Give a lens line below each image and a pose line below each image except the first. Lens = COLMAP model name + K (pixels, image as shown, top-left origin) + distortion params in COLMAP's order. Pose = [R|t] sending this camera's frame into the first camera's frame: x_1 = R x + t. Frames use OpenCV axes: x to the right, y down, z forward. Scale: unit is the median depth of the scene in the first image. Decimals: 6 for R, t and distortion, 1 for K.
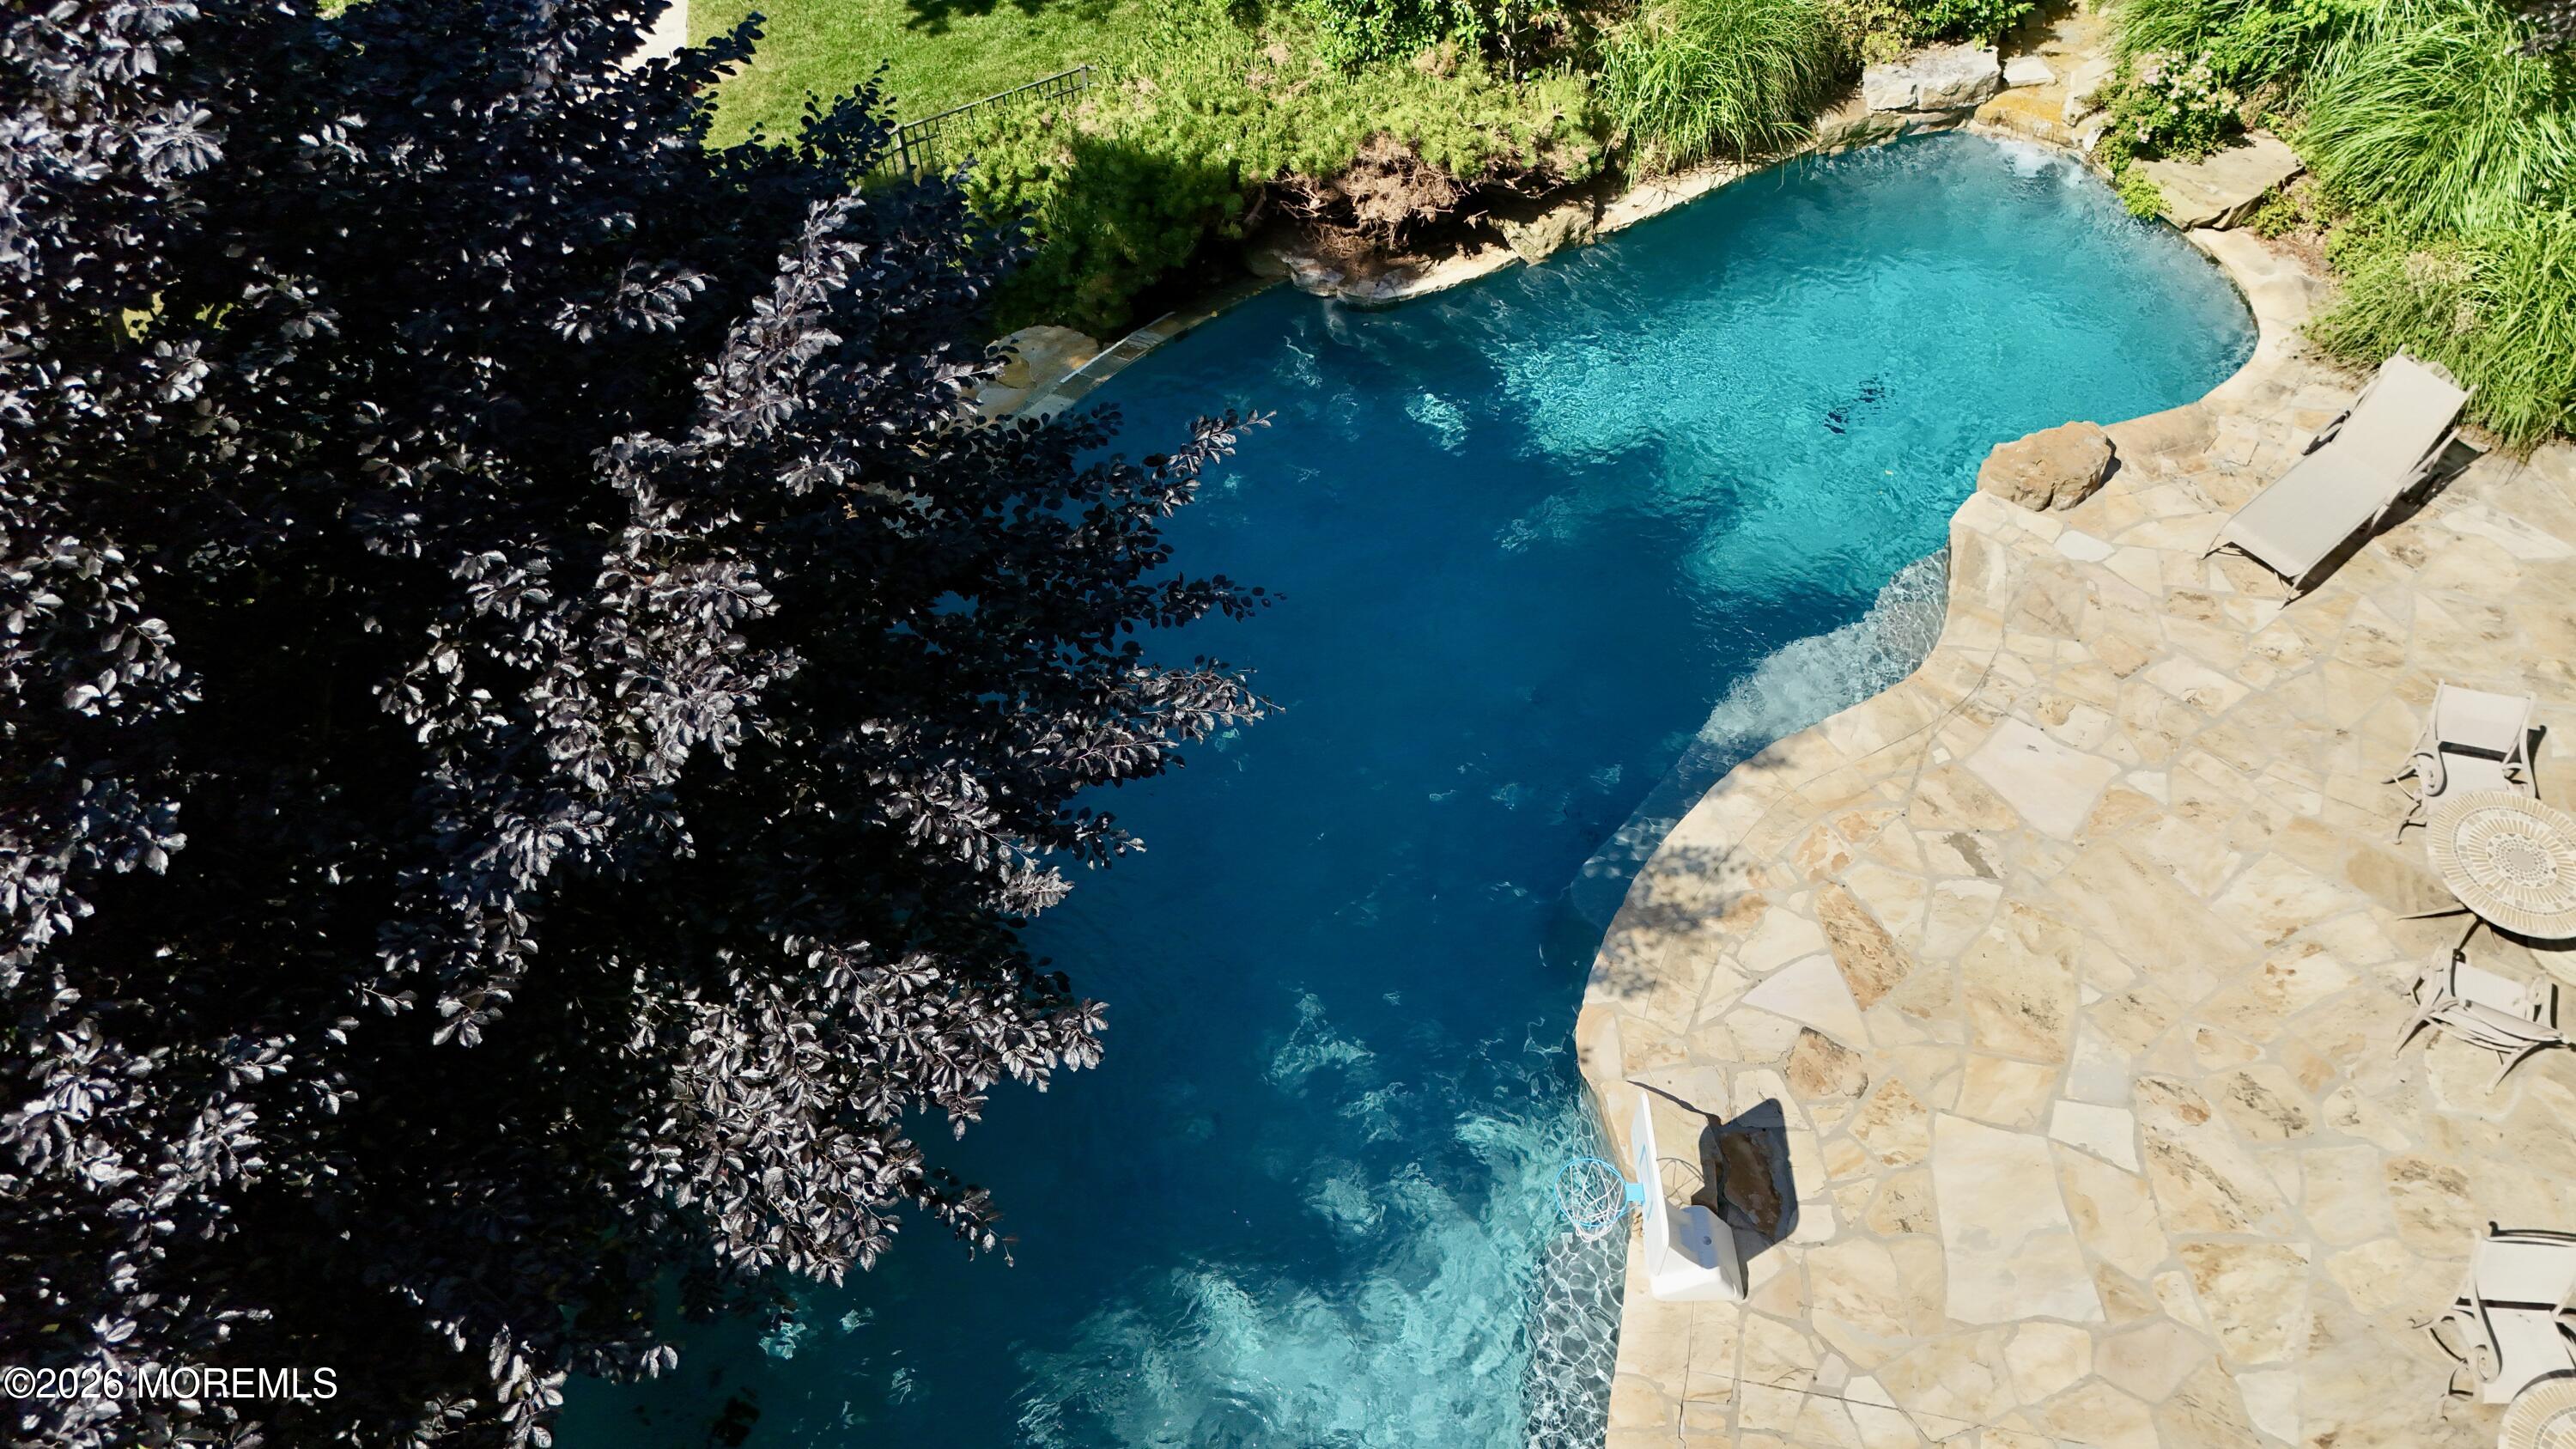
lens RADIAL K [[1926.9, 0, 1309.8], [0, 1926.9, 728.8], [0, 0, 1]] dist [0.093615, -0.095251]
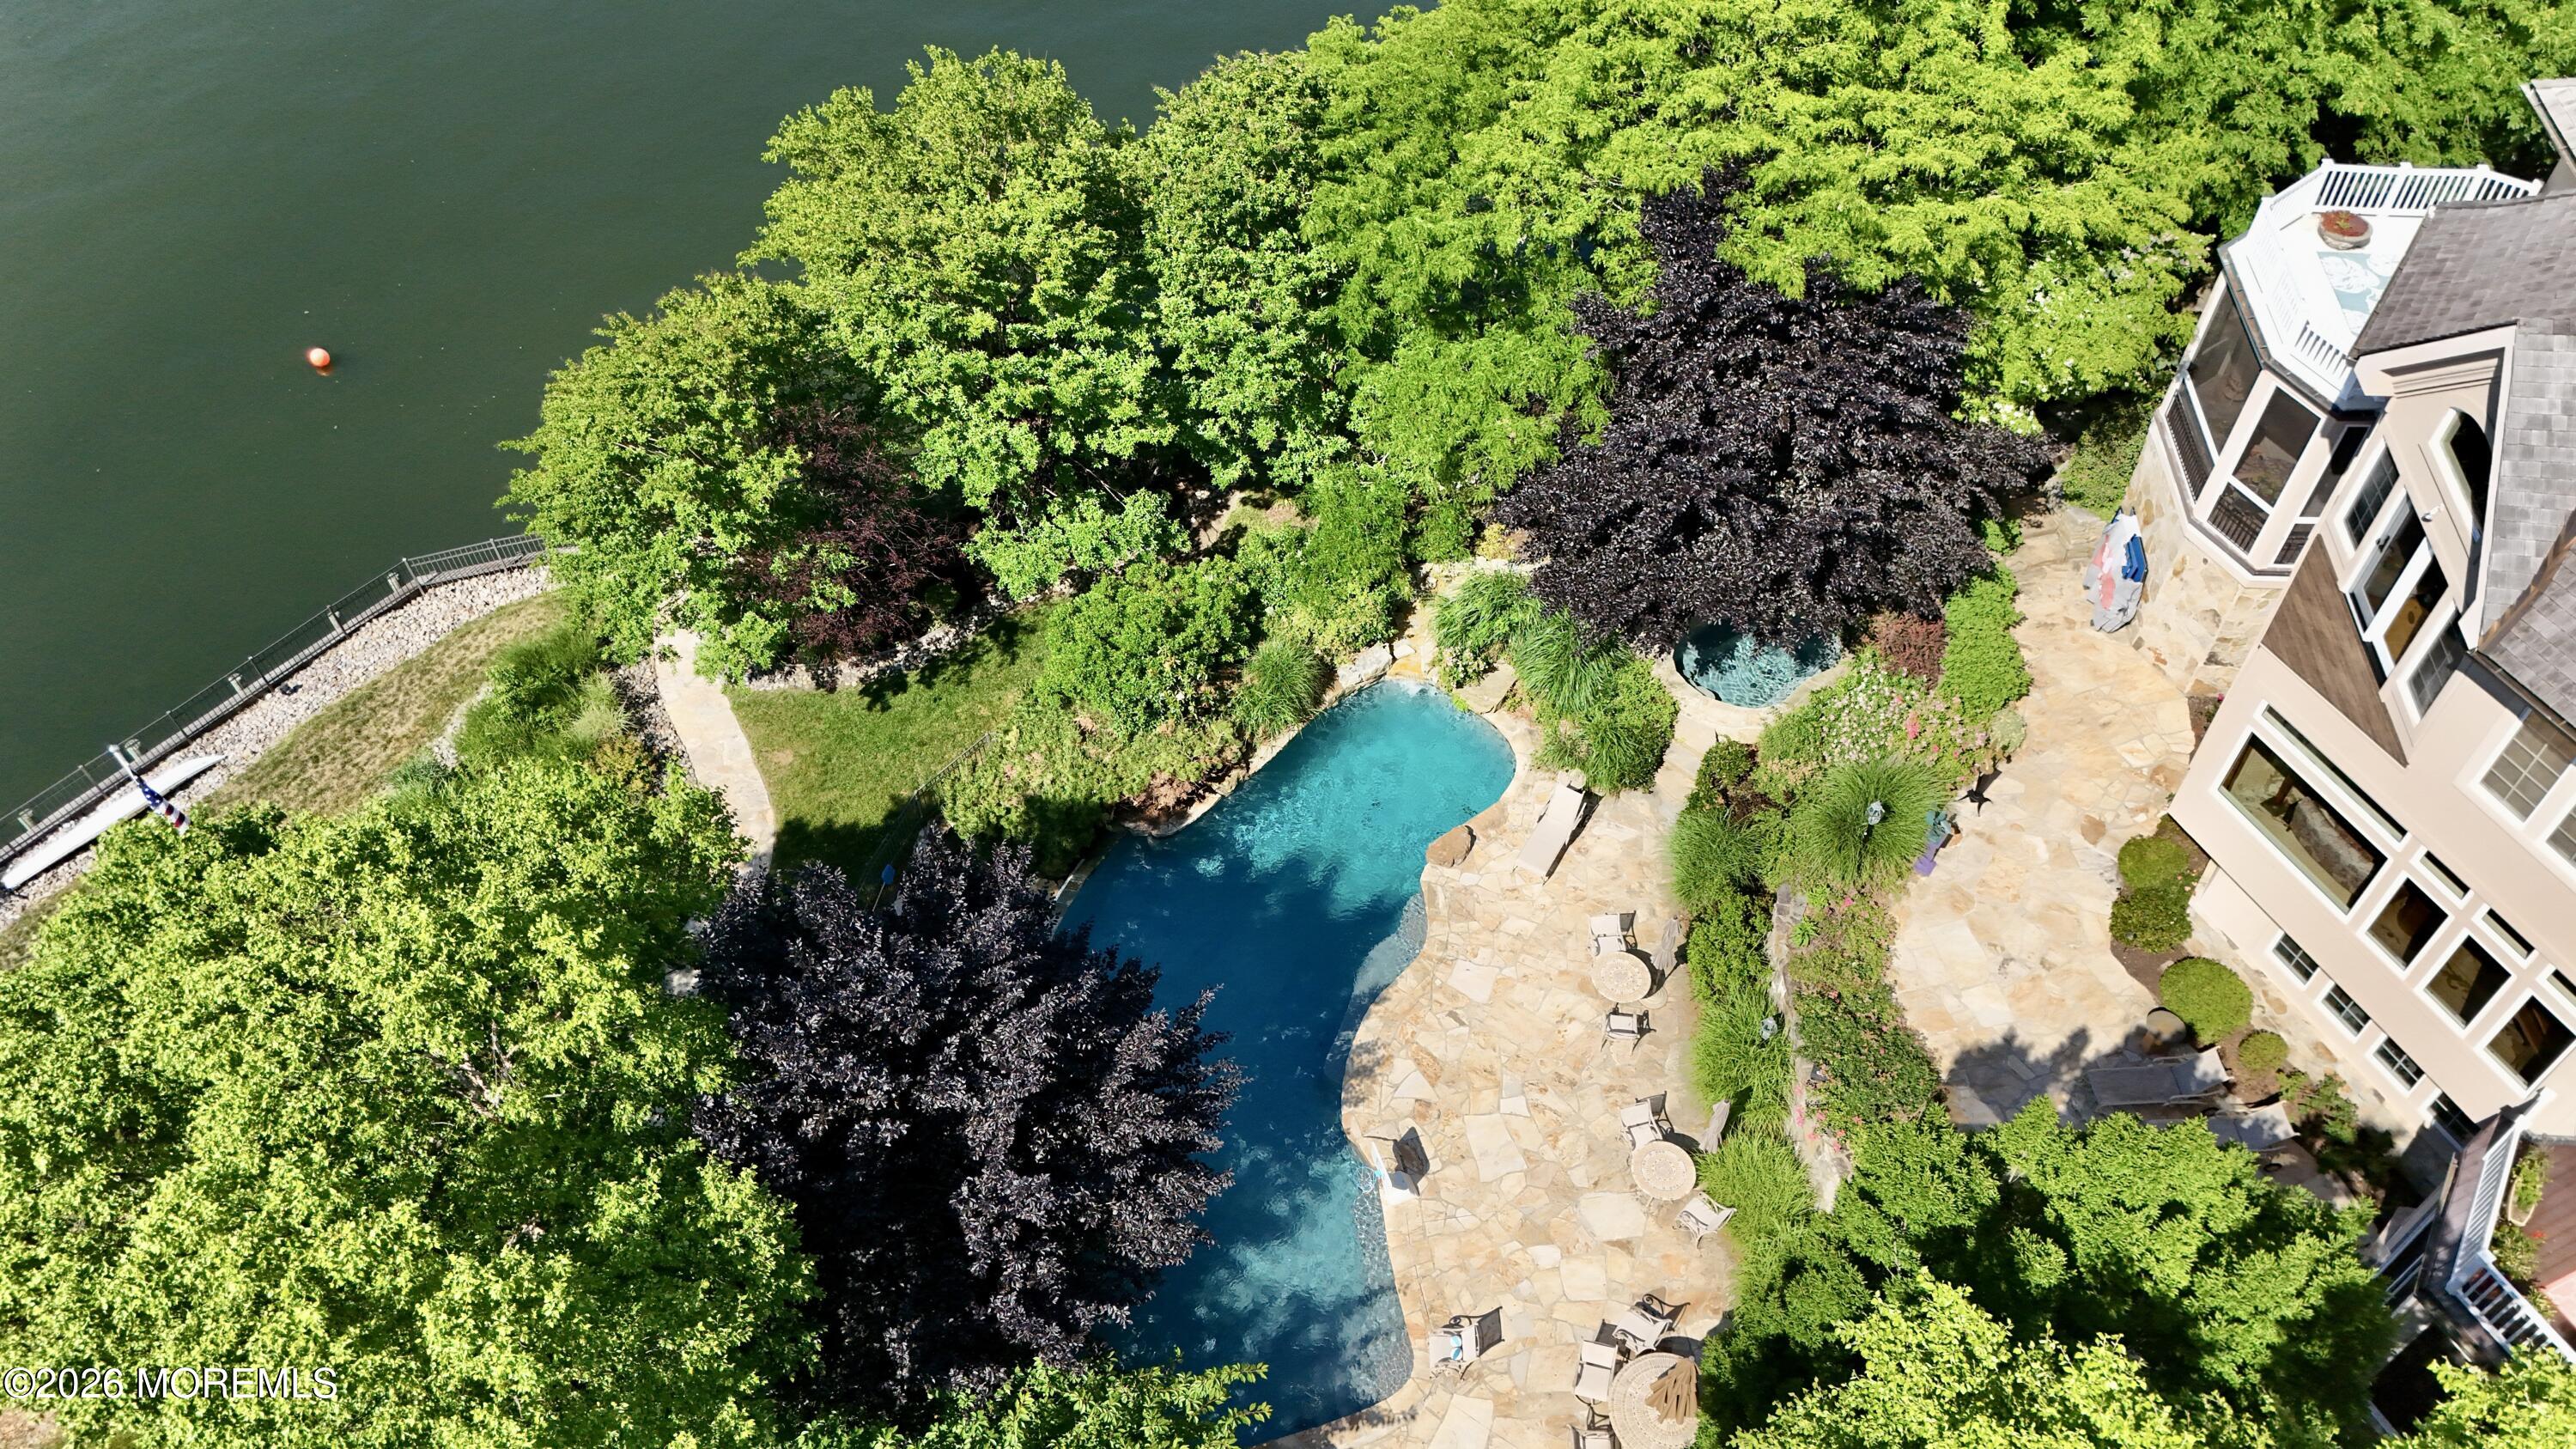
lens RADIAL K [[1890.3, 0, 1288.0], [0, 1890.3, 724.5], [0, 0, 1]] dist [0.148735, -0.204438]
pose [[0.947034, -0.250913, 0.200425, -0.263674], [0.254525, 0.967033, 0.007971, -0.340295], [-0.195817, 0.043464, 0.979677, -1.312413]]
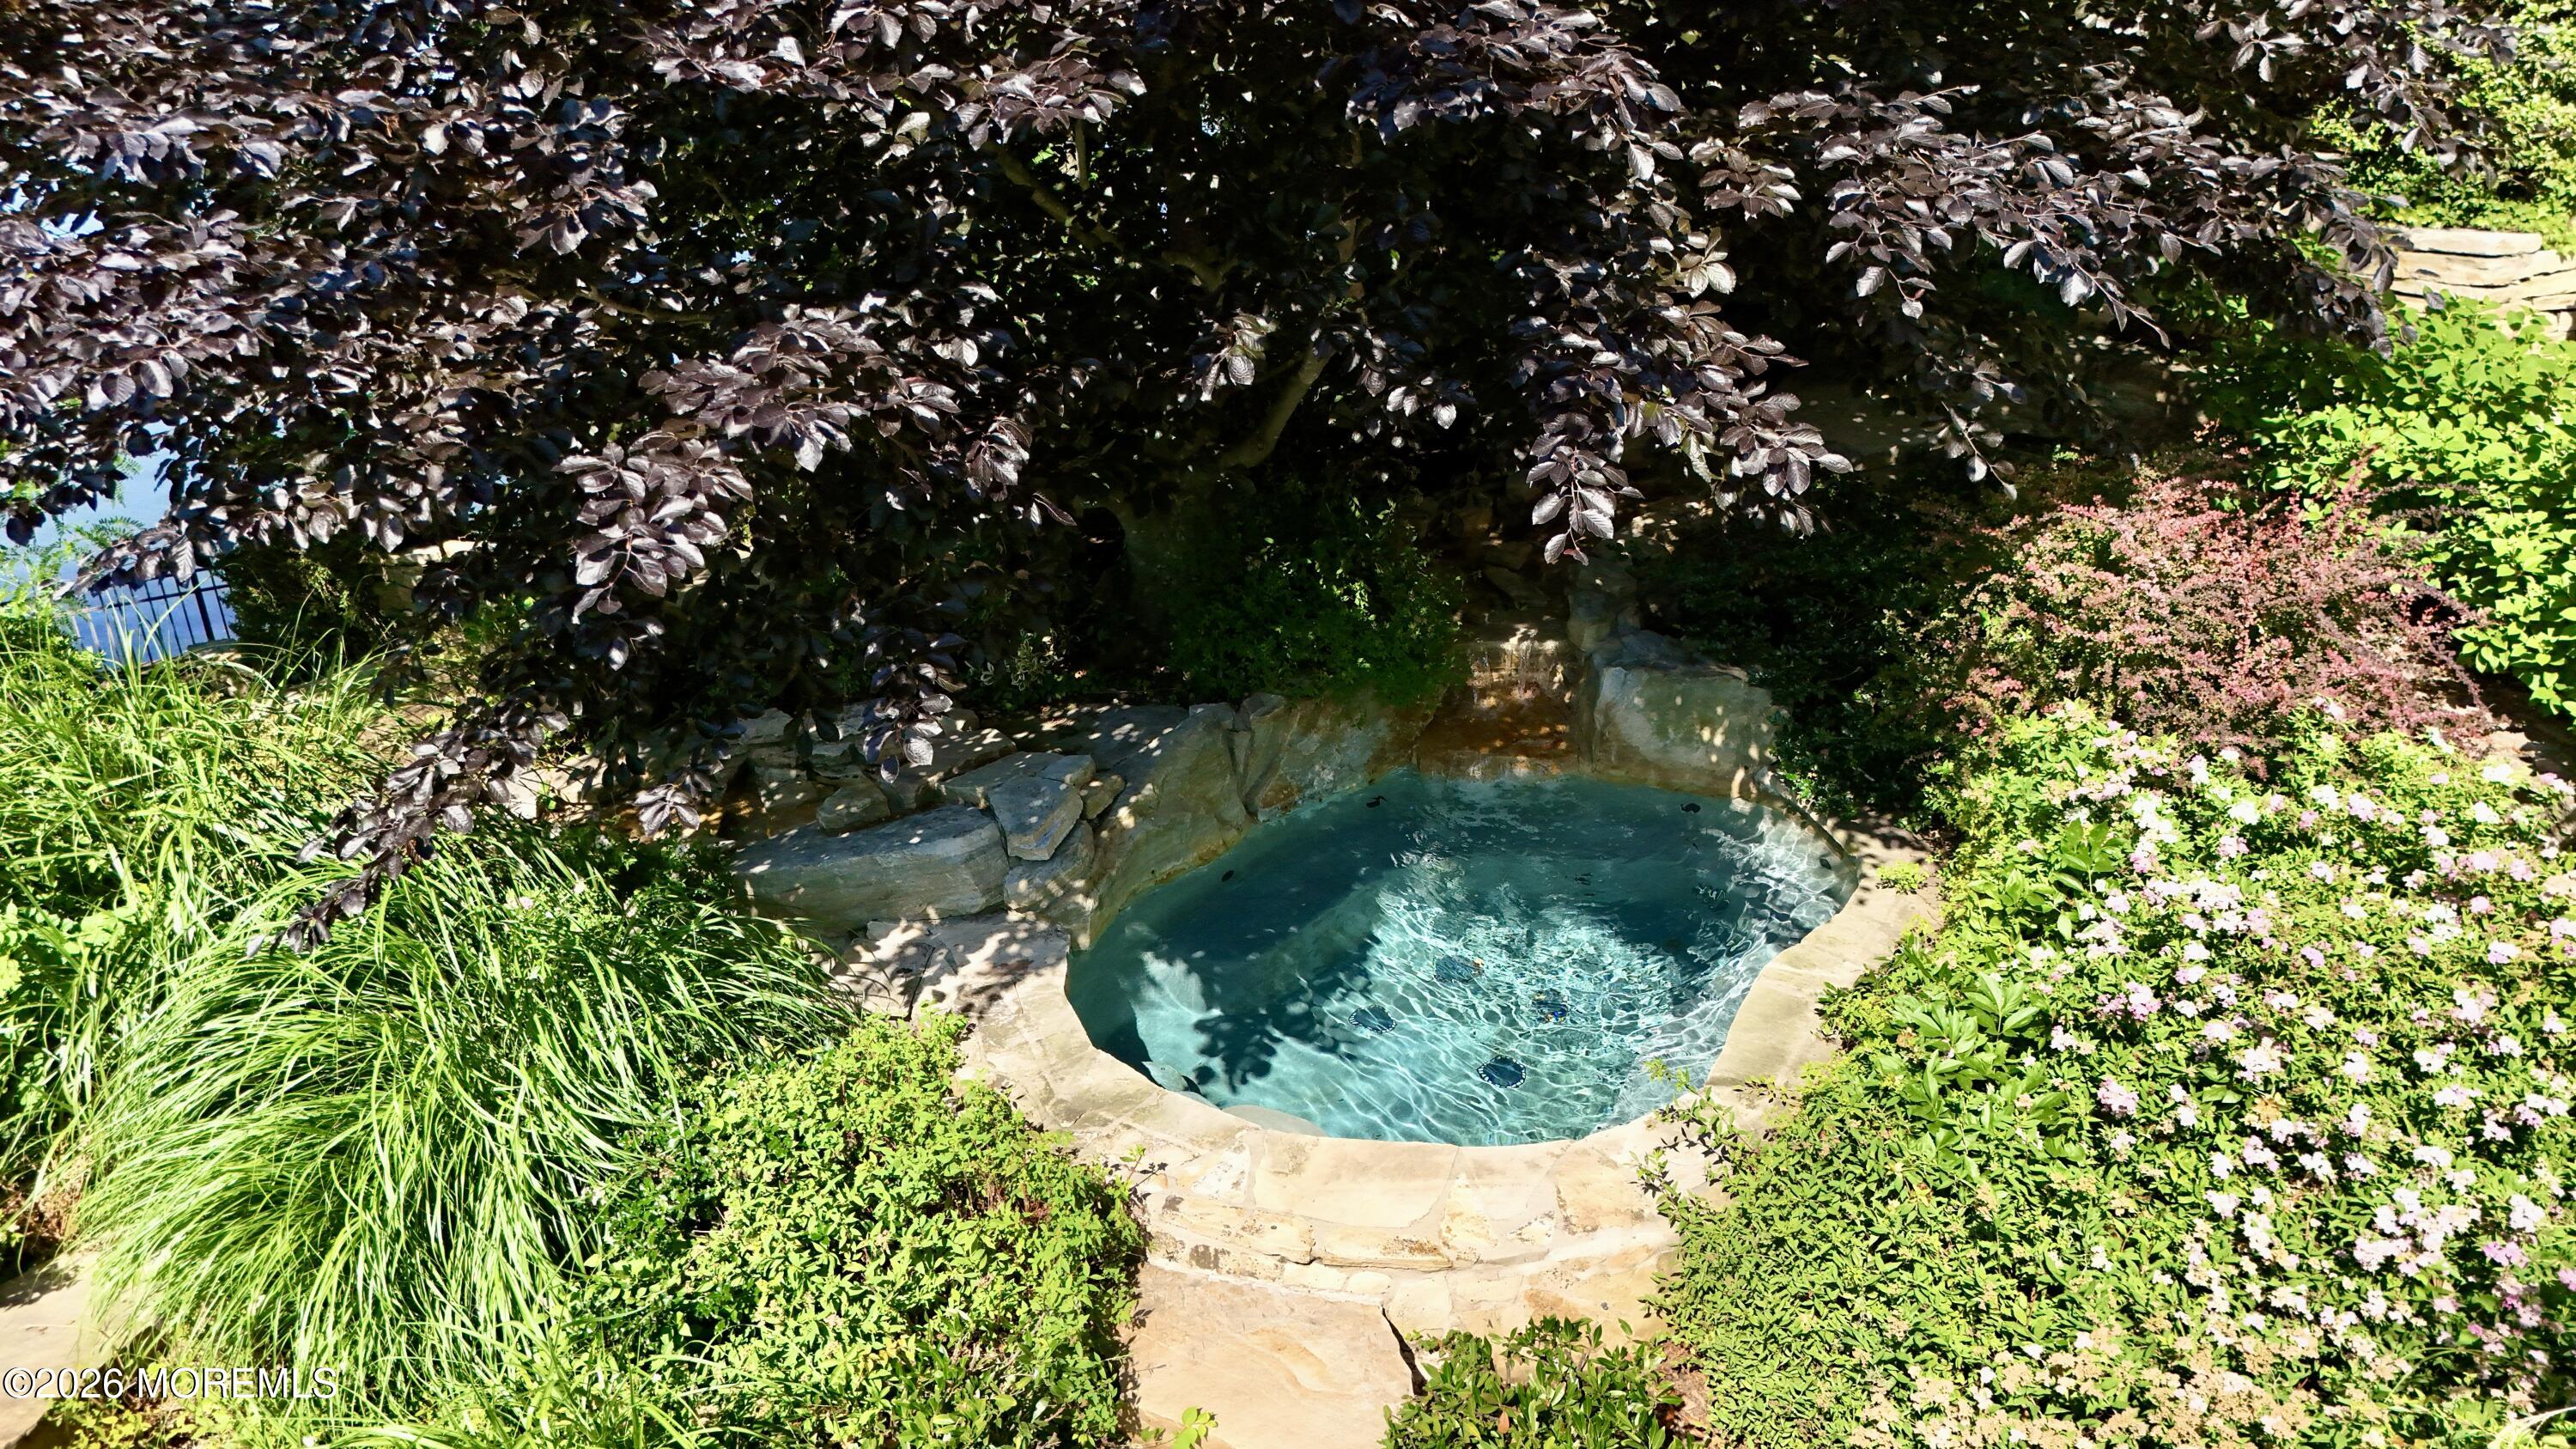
lens RADIAL K [[1890.3, 0, 1288.0], [0, 1890.3, 724.5], [0, 0, 1]] dist [0.148735, -0.204438]
pose [[0.811735, -0.252107, 0.526809, 0.541955], [0.455370, 0.838013, -0.300622, -0.169931], [-0.365684, 0.483918, 0.795046, 0.586812]]
